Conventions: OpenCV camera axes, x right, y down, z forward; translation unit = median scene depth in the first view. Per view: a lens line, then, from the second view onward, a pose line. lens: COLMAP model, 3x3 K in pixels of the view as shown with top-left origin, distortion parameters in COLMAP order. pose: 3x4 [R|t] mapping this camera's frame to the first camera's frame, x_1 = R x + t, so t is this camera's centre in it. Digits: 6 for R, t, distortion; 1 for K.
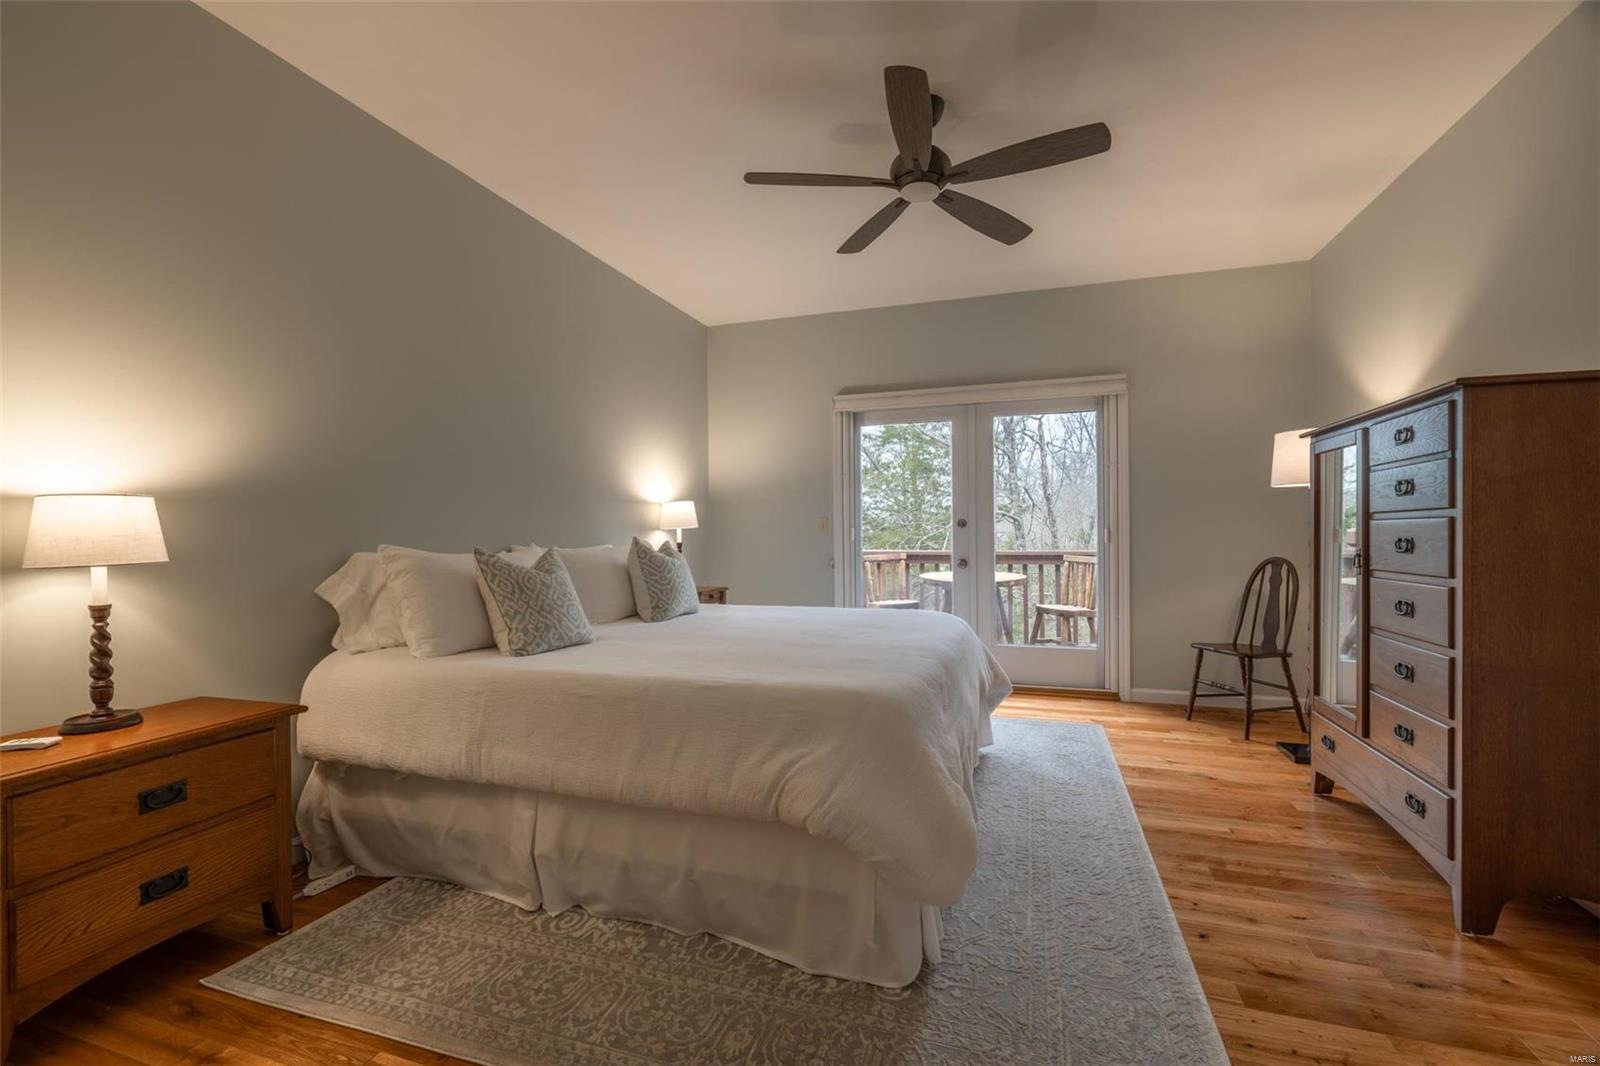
lens RADIAL K [[664.8, 0, 807.7], [0, 664.8, 531.7], [0, 0, 1]] dist [-0.000467, -0.000128]
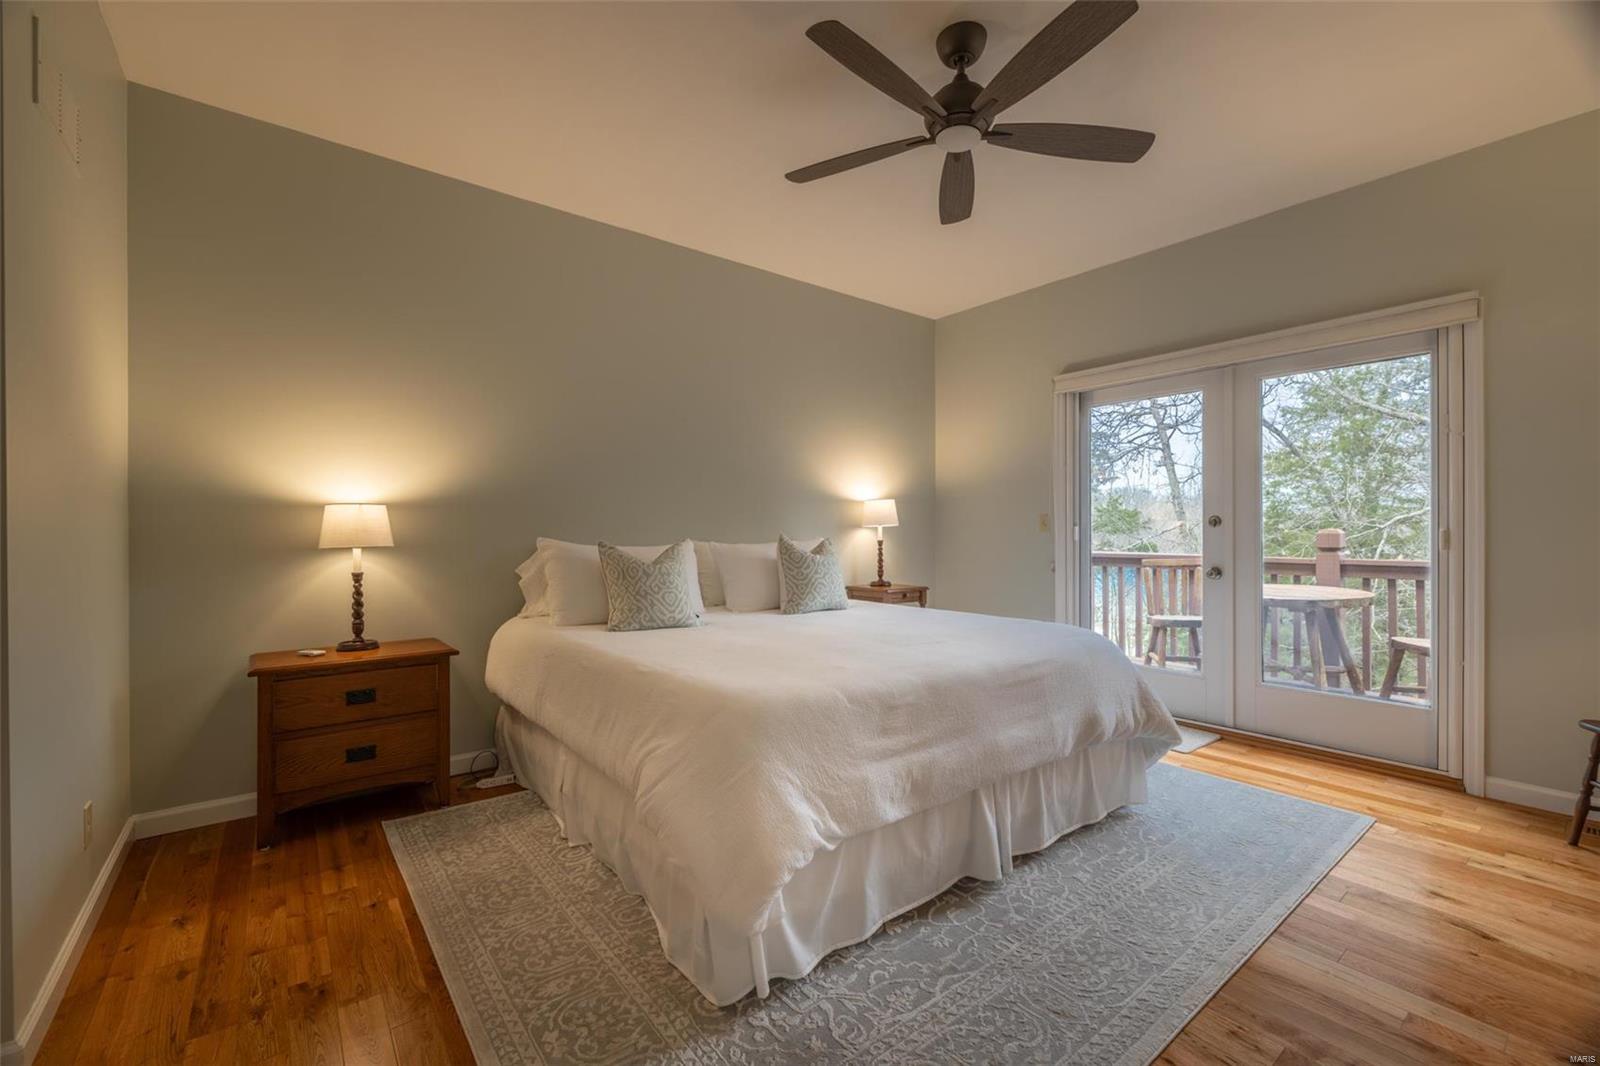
lens RADIAL K [[664.8, 0, 807.7], [0, 664.8, 531.7], [0, 0, 1]] dist [-0.000467, -0.000128]
pose [[0.837448, 0.007773, -0.546462, 0.404380], [-0.006365, 0.999970, 0.004470, -0.001095], [0.546481, -0.000265, 0.837472, 0.142443]]
